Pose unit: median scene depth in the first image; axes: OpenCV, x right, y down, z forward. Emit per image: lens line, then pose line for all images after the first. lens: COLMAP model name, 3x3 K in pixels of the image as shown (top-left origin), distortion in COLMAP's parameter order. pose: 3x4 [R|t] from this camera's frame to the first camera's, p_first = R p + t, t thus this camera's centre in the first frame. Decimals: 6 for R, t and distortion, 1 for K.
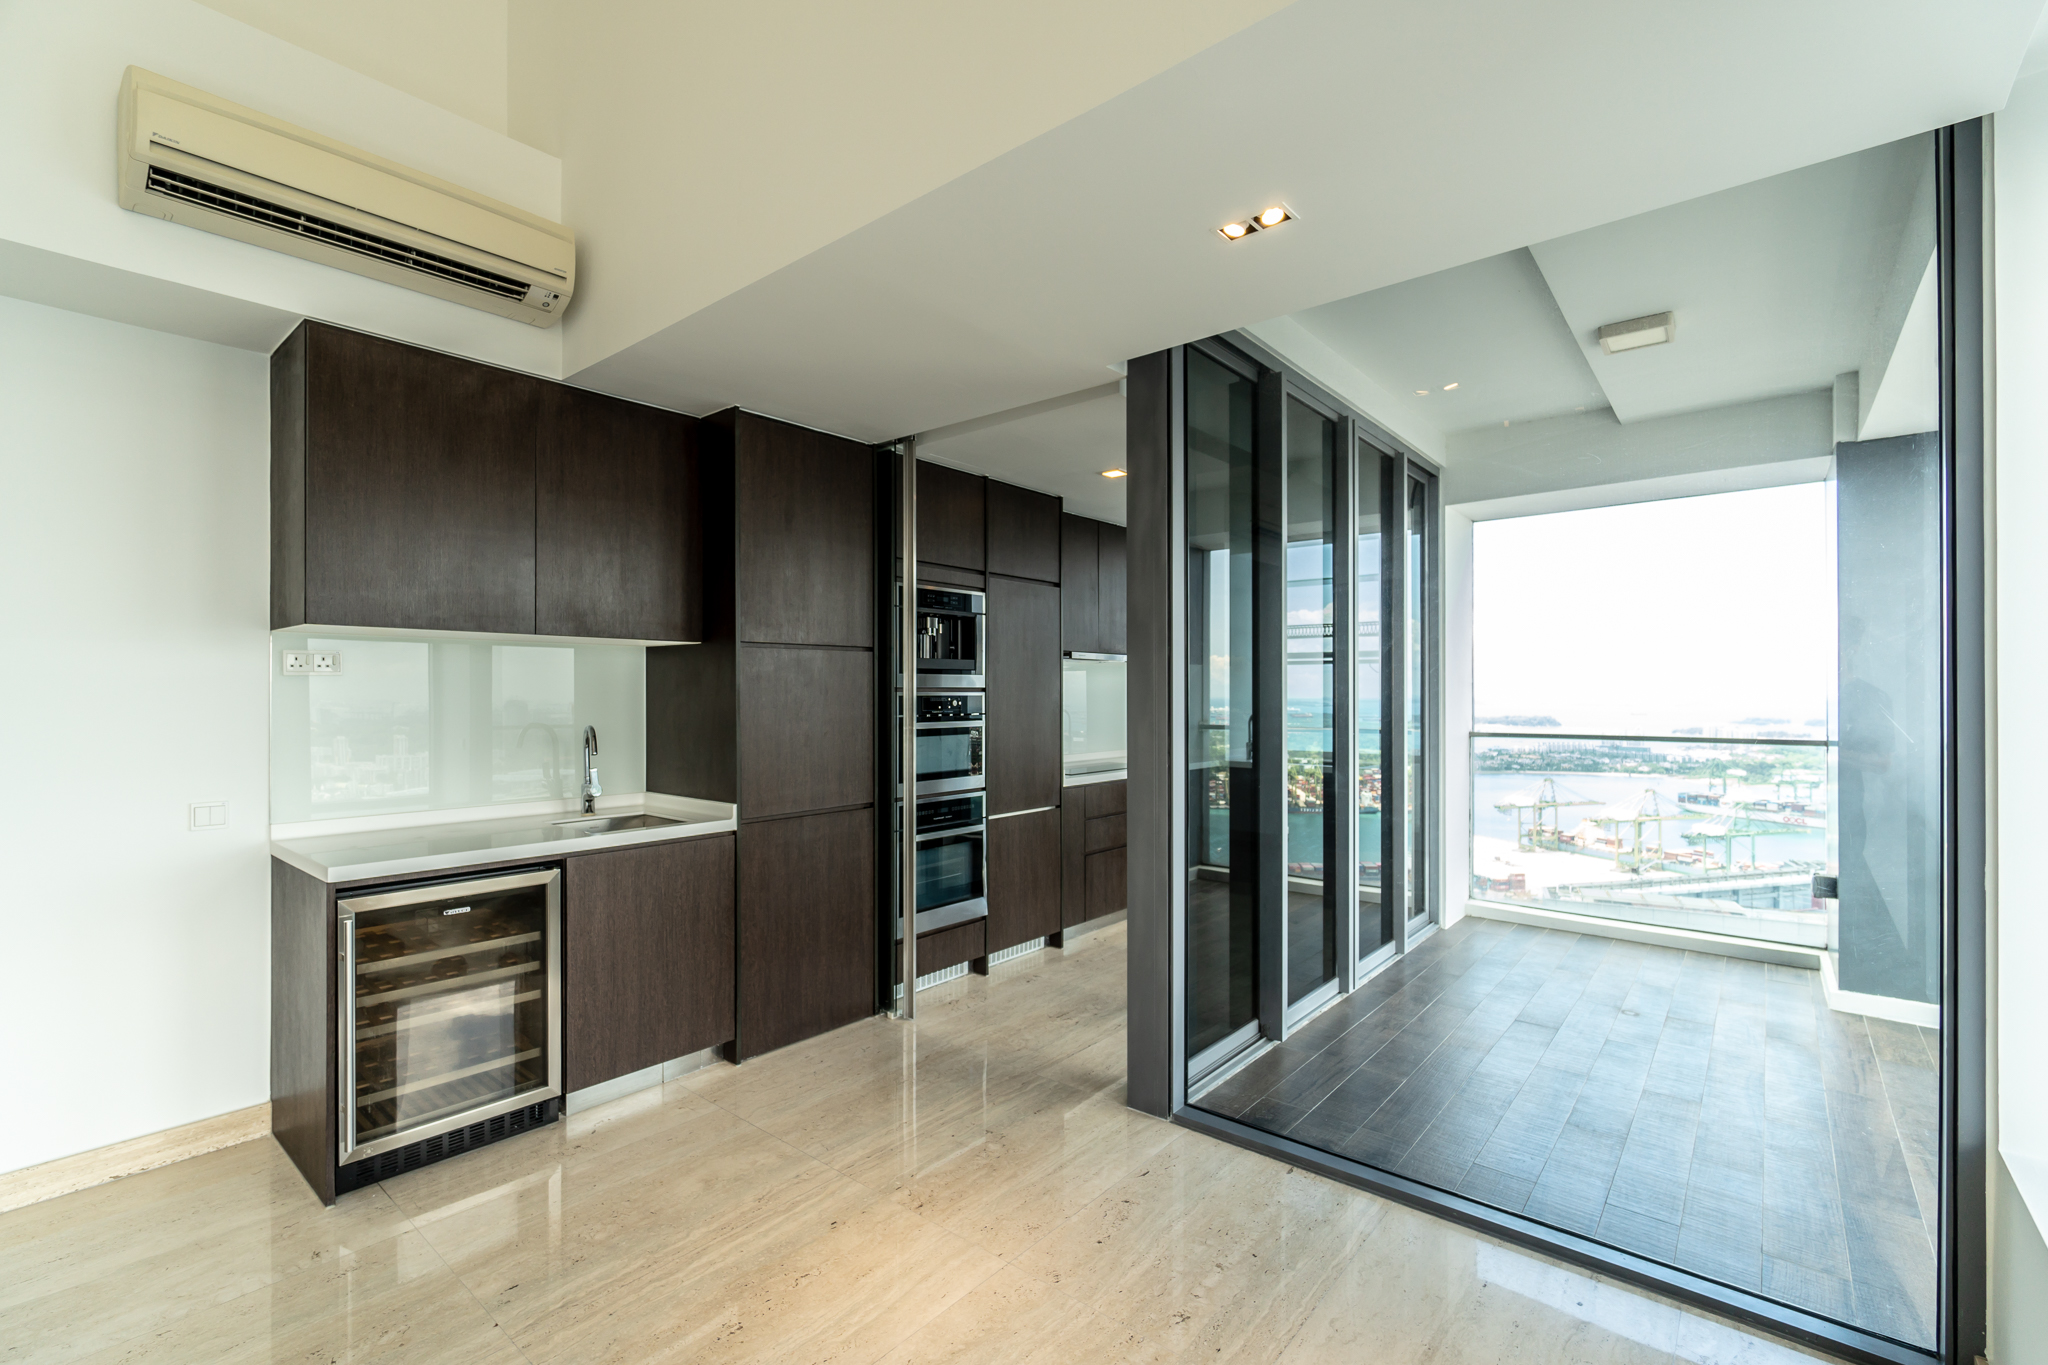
lens RADIAL K [[872.5, 0, 971.1], [0, 872.5, 694.5], [0, 0, 1]] dist [-0.001600, -0.001131]
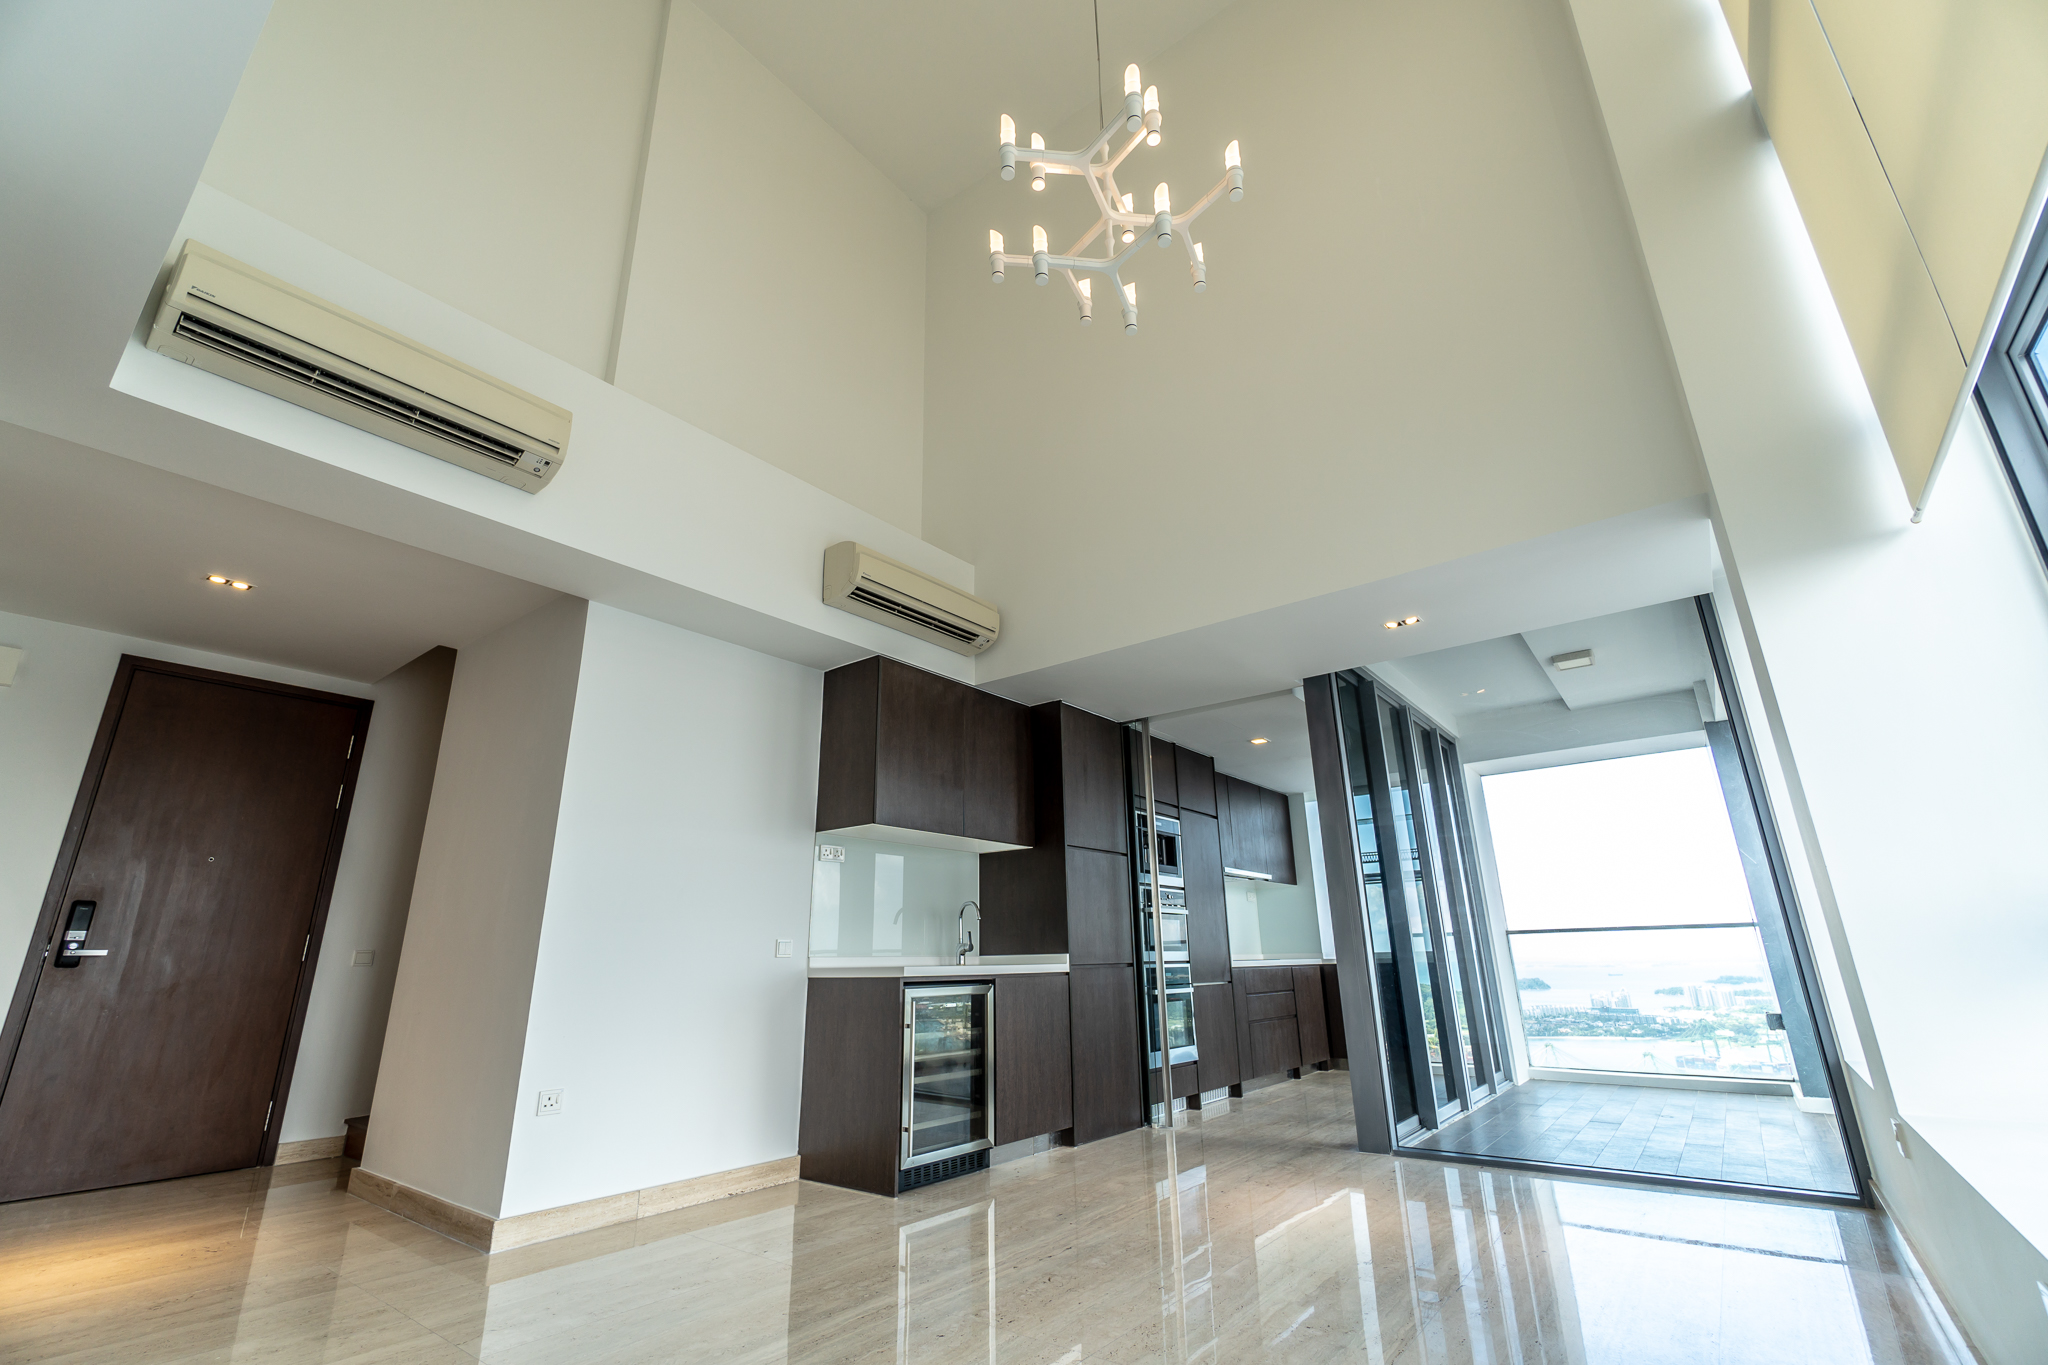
lens RADIAL K [[872.5, 0, 1013.9], [0, 872.5, 701.2], [0, 0, 1]] dist [-0.001600, -0.001131]
pose [[0.997468, 0.004278, 0.070989, -0.446456], [0.016920, 0.955253, -0.295305, 0.144126], [-0.069076, 0.295759, 0.952762, -0.521421]]
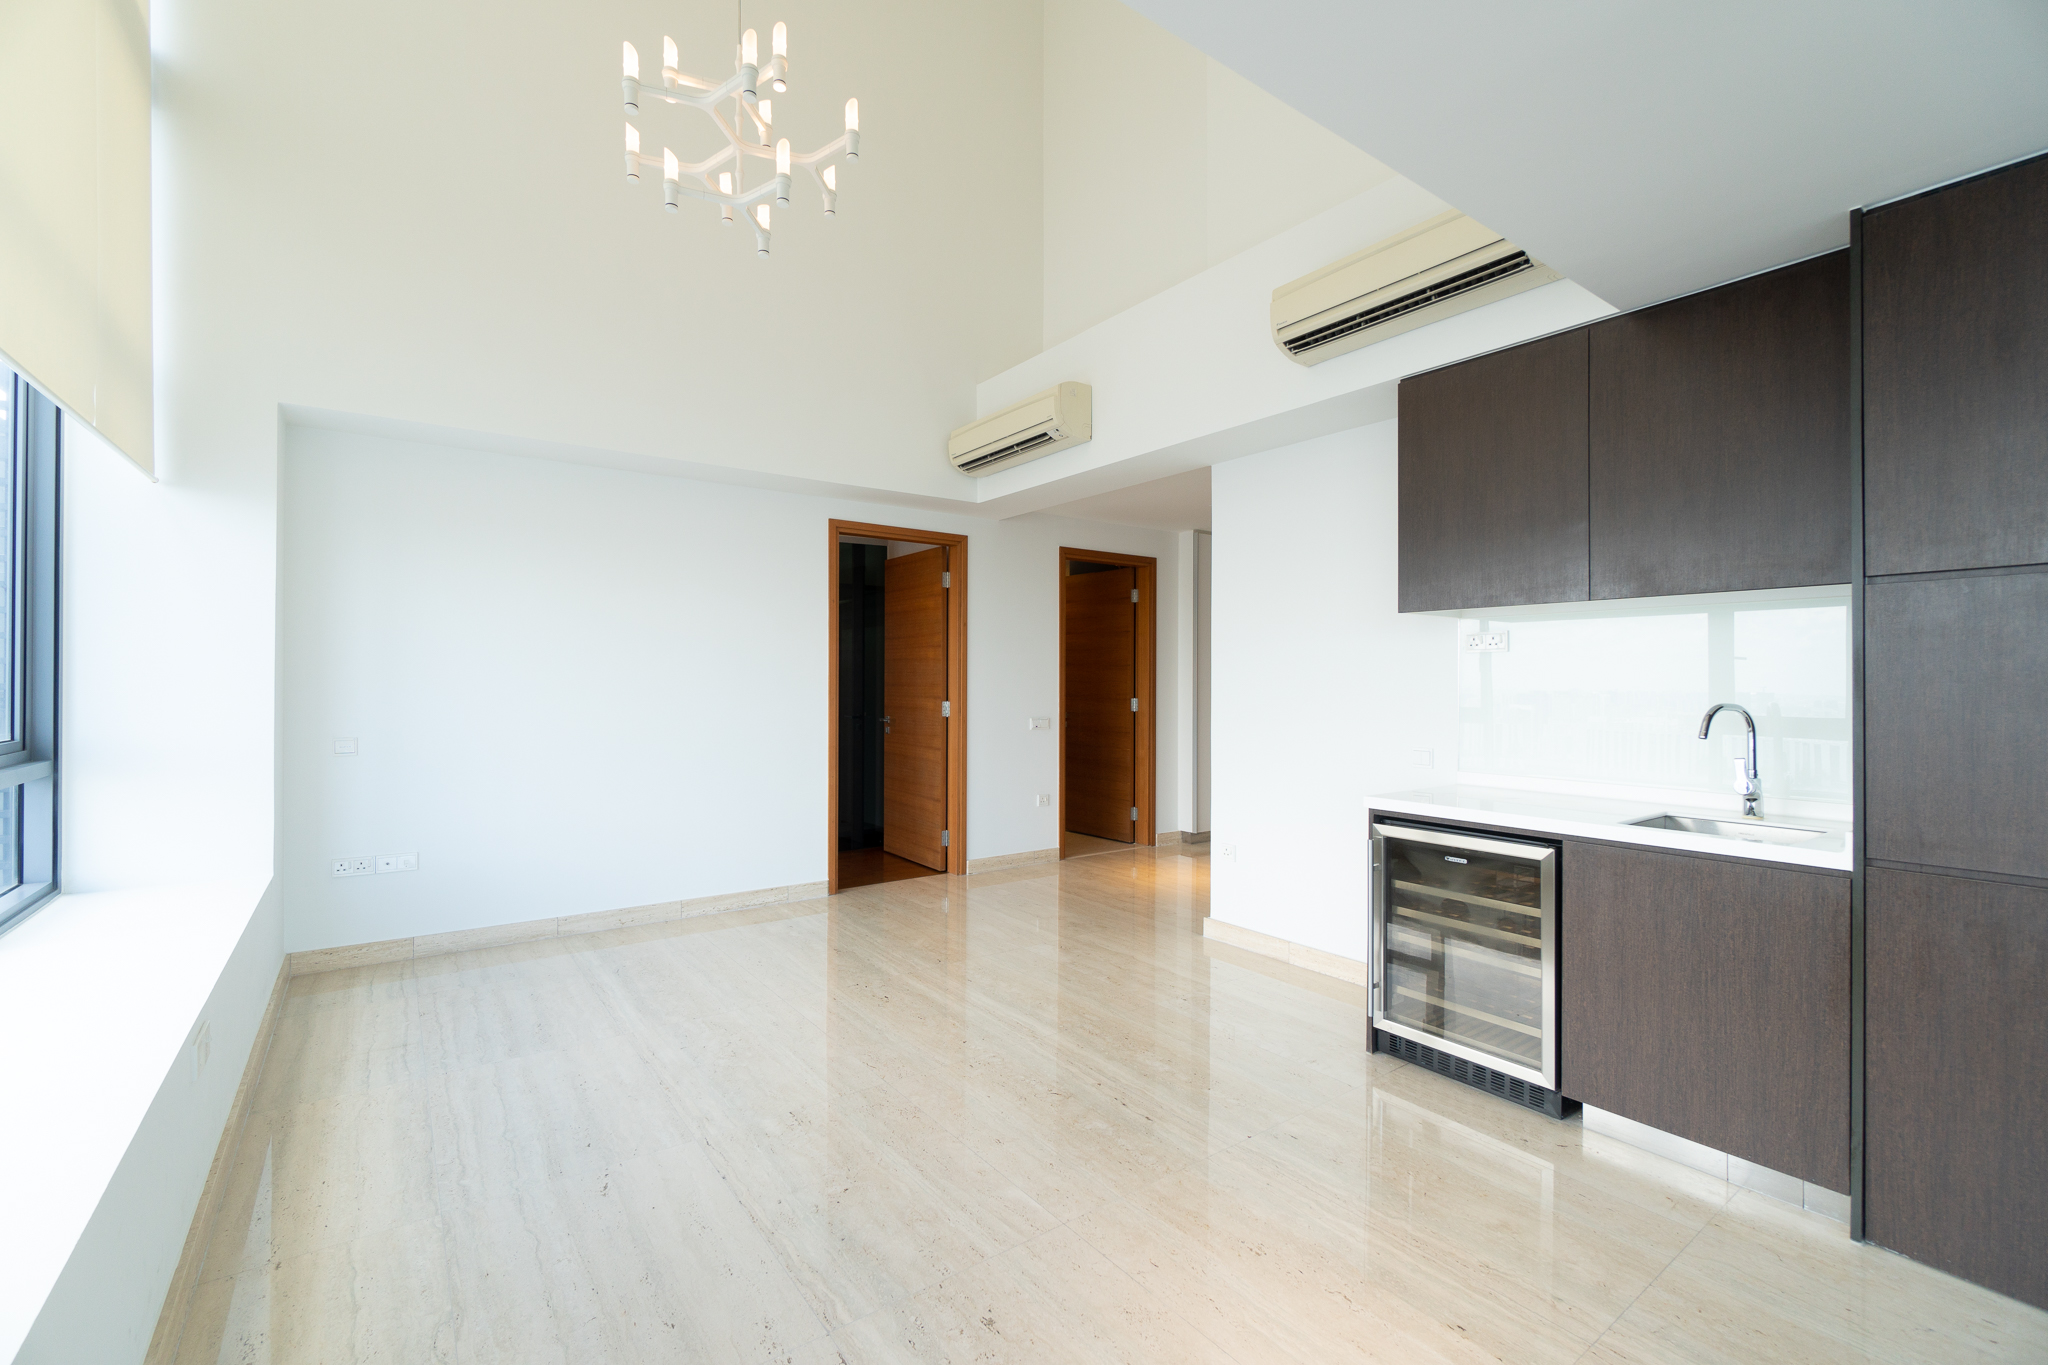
lens RADIAL K [[872.5, 0, 1016.7], [0, 872.5, 677.9], [0, 0, 1]] dist [-0.001600, -0.001131]
pose [[-0.196548, -0.002249, -0.980492, 0.457658], [-0.006020, 0.999981, -0.001087, 0.016411], [0.980476, 0.005689, -0.196558, 0.501973]]
